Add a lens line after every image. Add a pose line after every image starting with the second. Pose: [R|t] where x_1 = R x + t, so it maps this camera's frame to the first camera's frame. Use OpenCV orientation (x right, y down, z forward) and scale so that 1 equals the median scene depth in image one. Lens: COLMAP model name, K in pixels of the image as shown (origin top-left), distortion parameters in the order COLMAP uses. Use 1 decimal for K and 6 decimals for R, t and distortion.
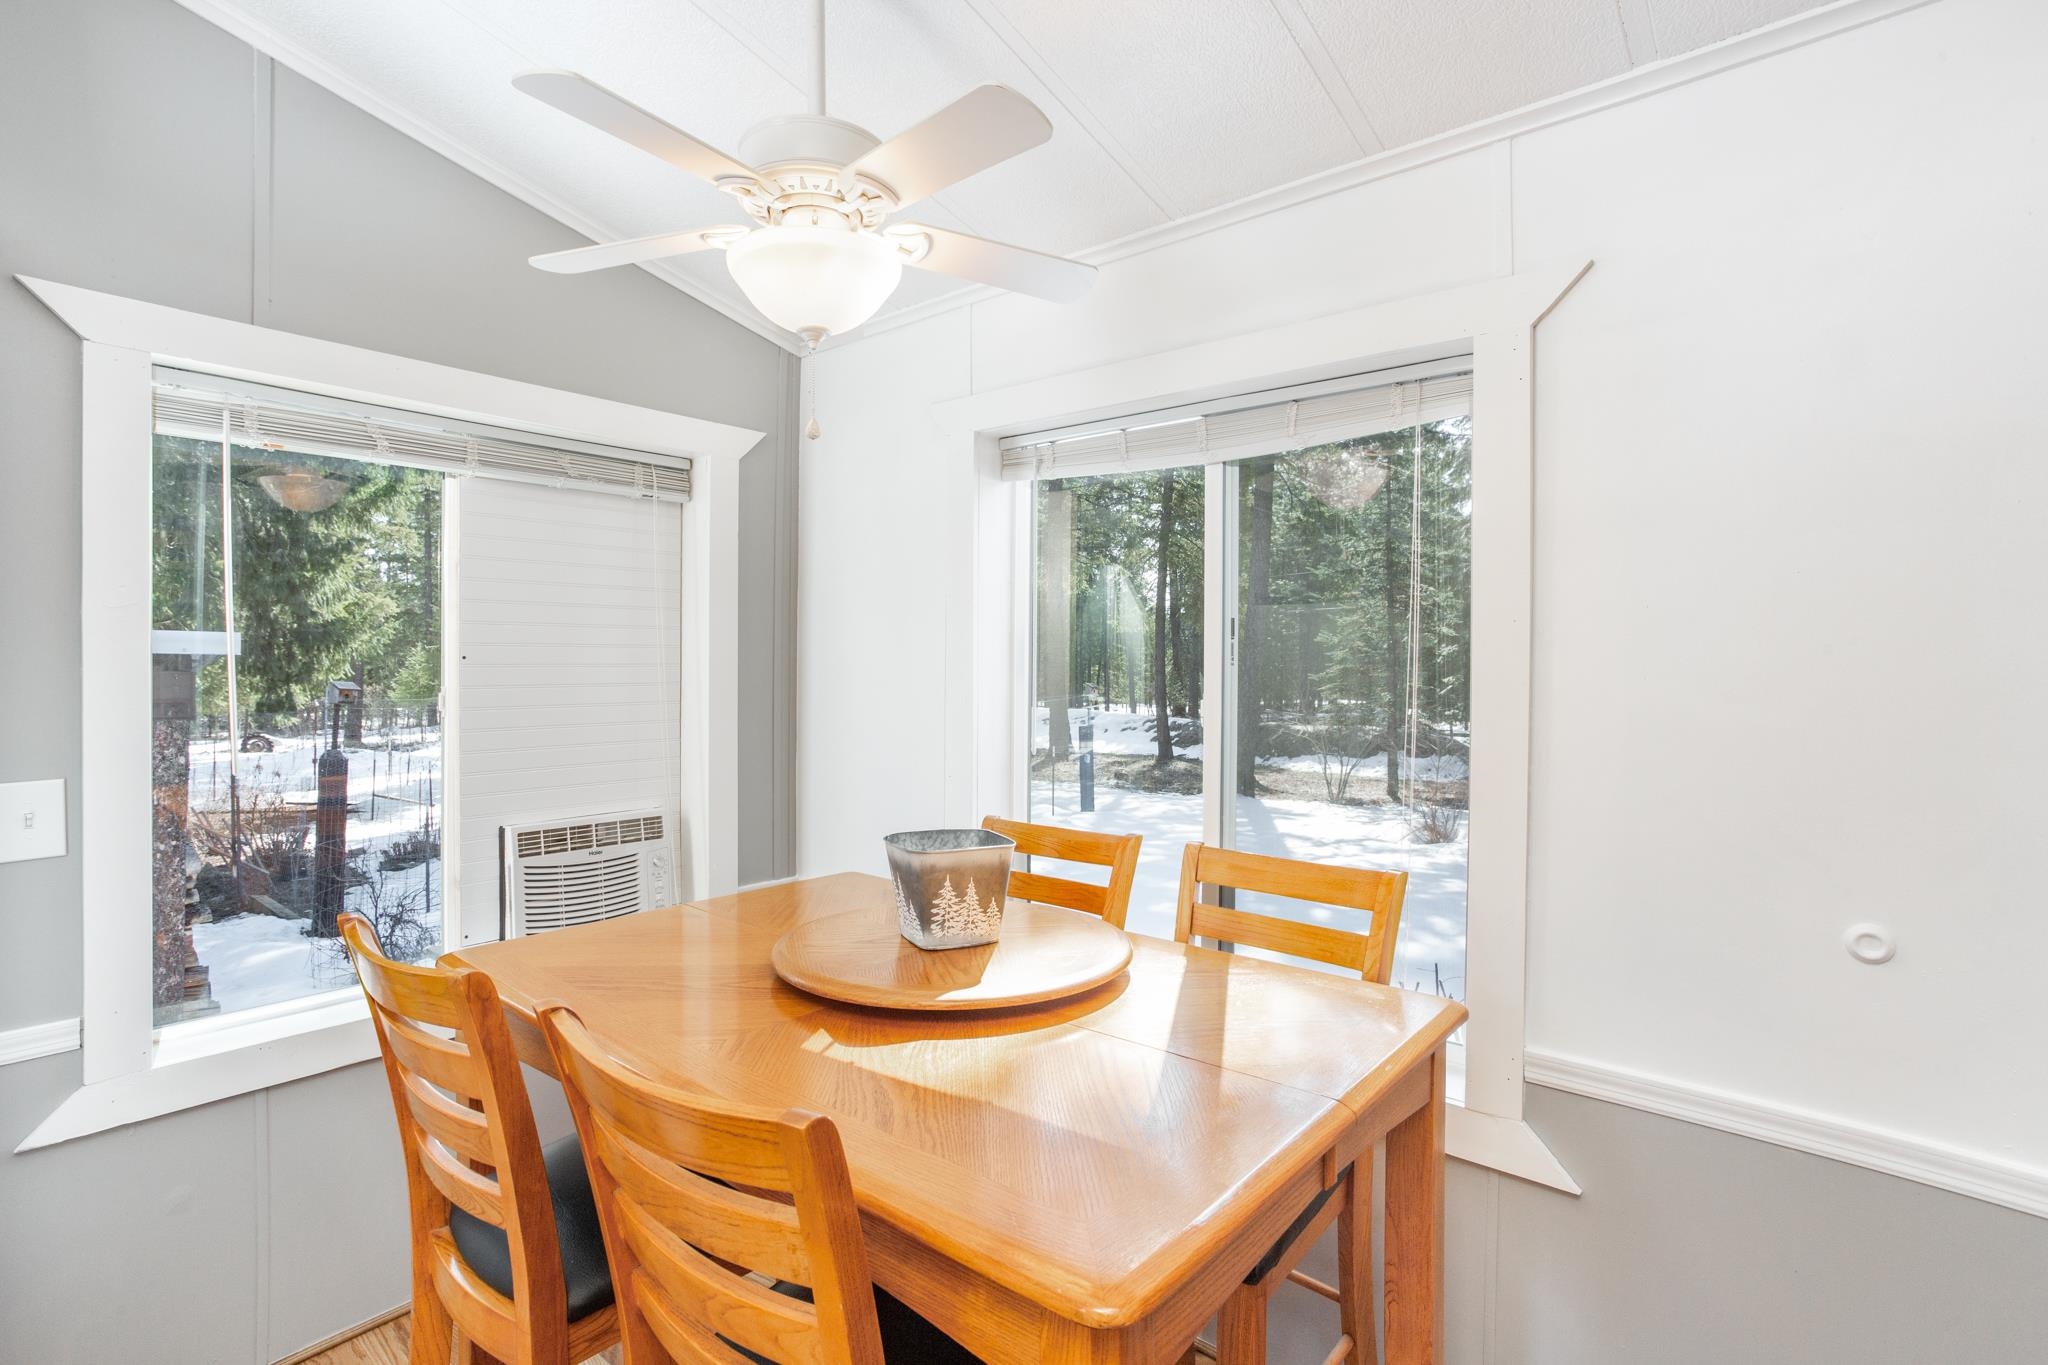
lens RADIAL K [[988.3, 0, 1017.1], [0, 988.3, 664.8], [0, 0, 1]] dist [-0.015870, 0.012739]
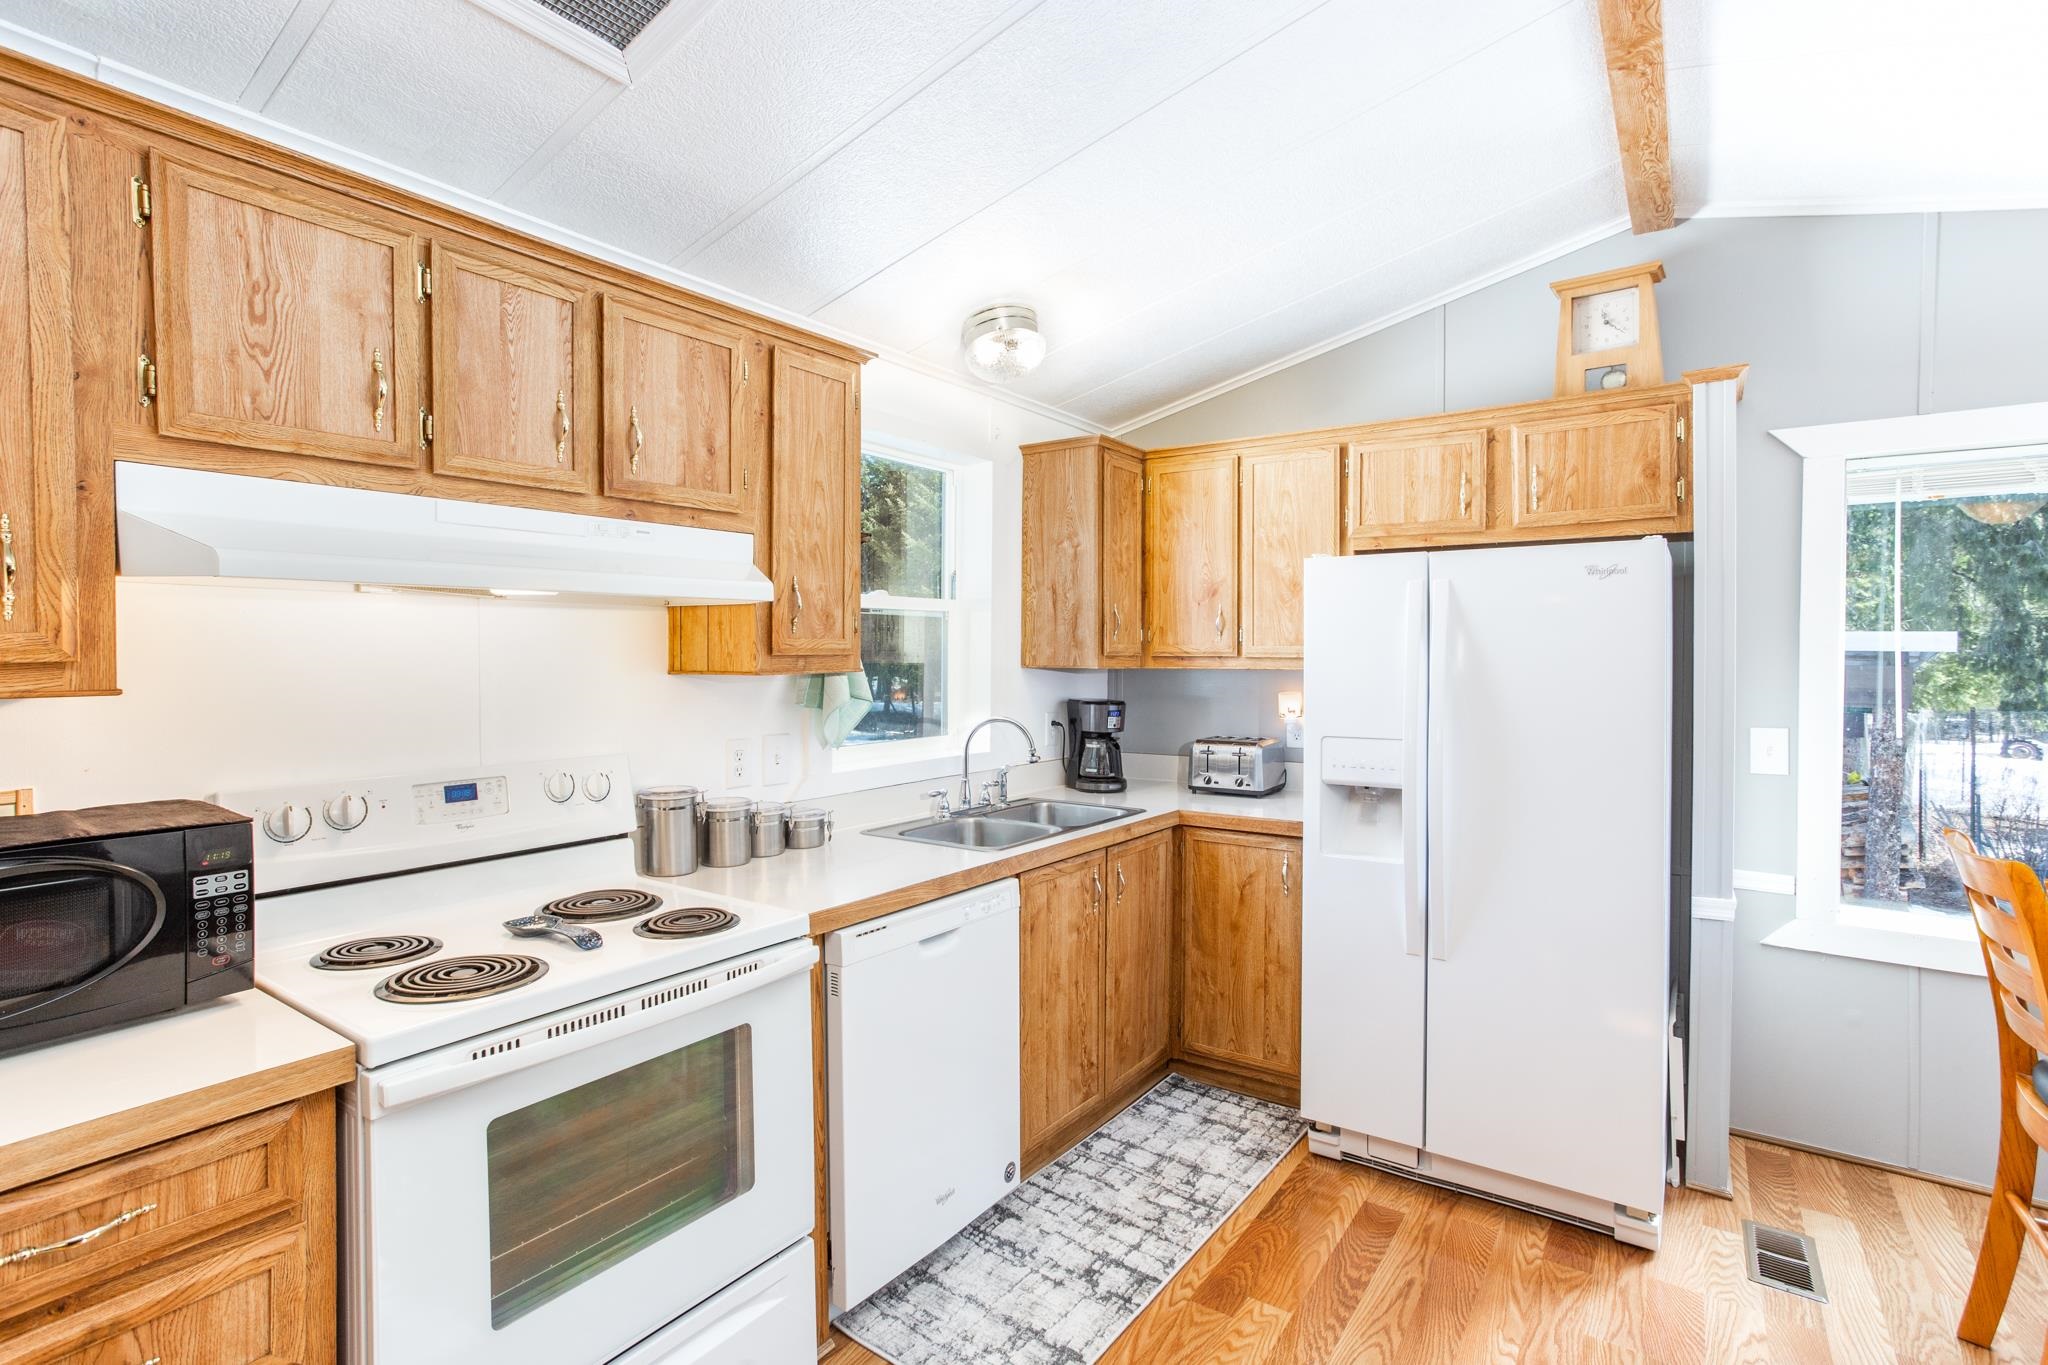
lens RADIAL K [[988.3, 0, 1009.3], [0, 988.3, 670.6], [0, 0, 1]] dist [-0.015870, 0.012739]
pose [[0.108154, 0.016254, -0.994001, 0.331278], [-0.007268, 0.999853, 0.015559, 0.001566], [0.994108, 0.005542, 0.108256, -0.297982]]
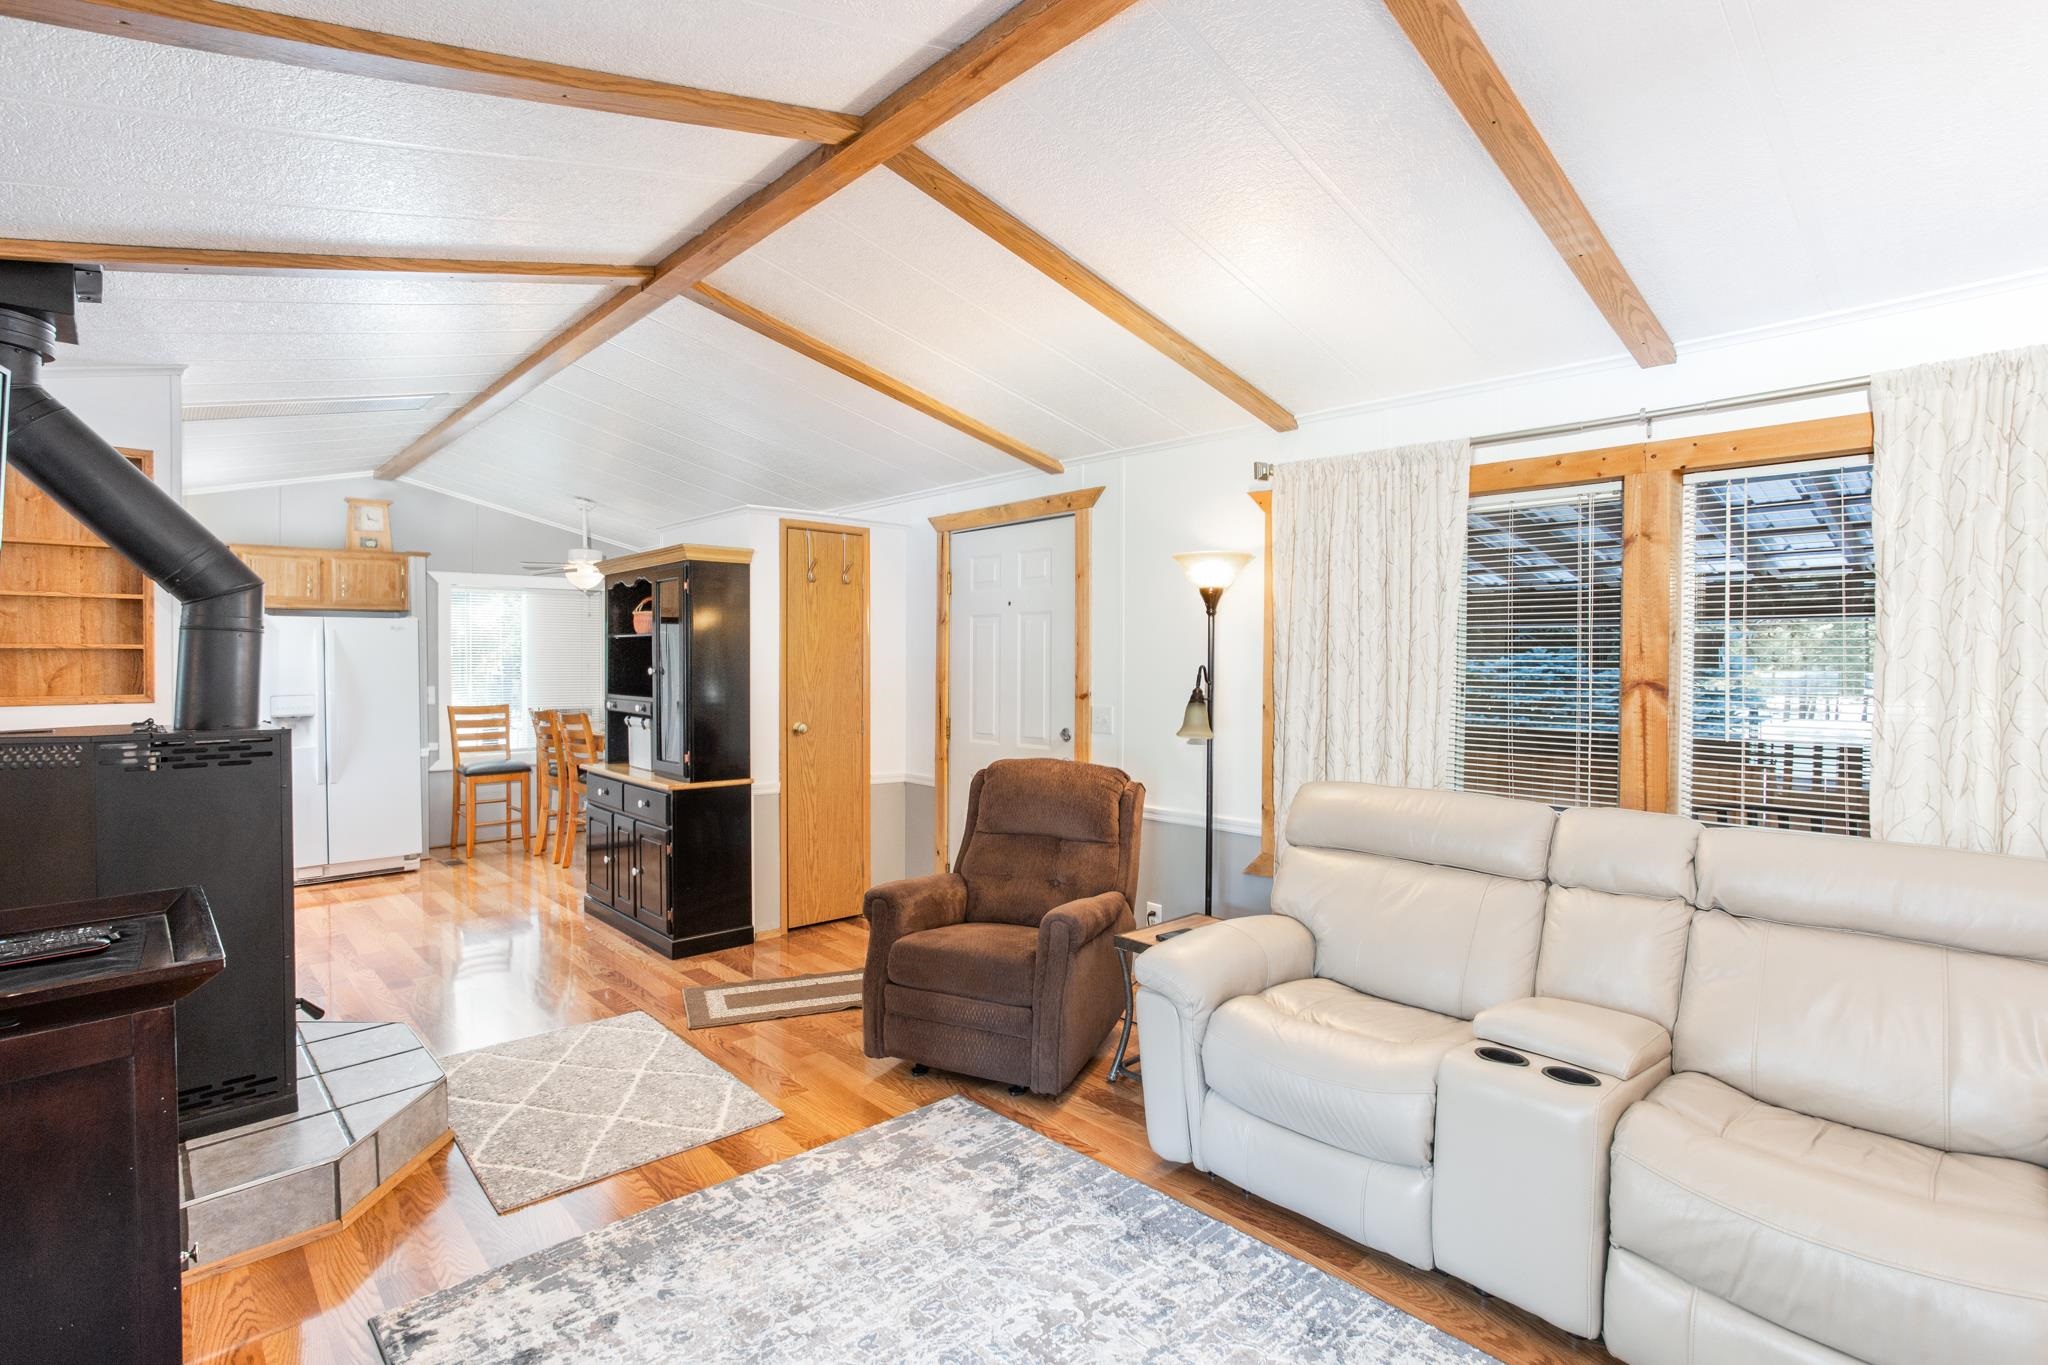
lens RADIAL K [[988.3, 0, 1022.3], [0, 988.3, 662.4], [0, 0, 1]] dist [-0.015870, 0.012739]
pose [[0.994261, -0.003927, -0.106905, 1.298804], [0.003949, 0.999992, -0.000004, 0.013032], [0.106904, -0.000418, 0.994269, -1.907866]]
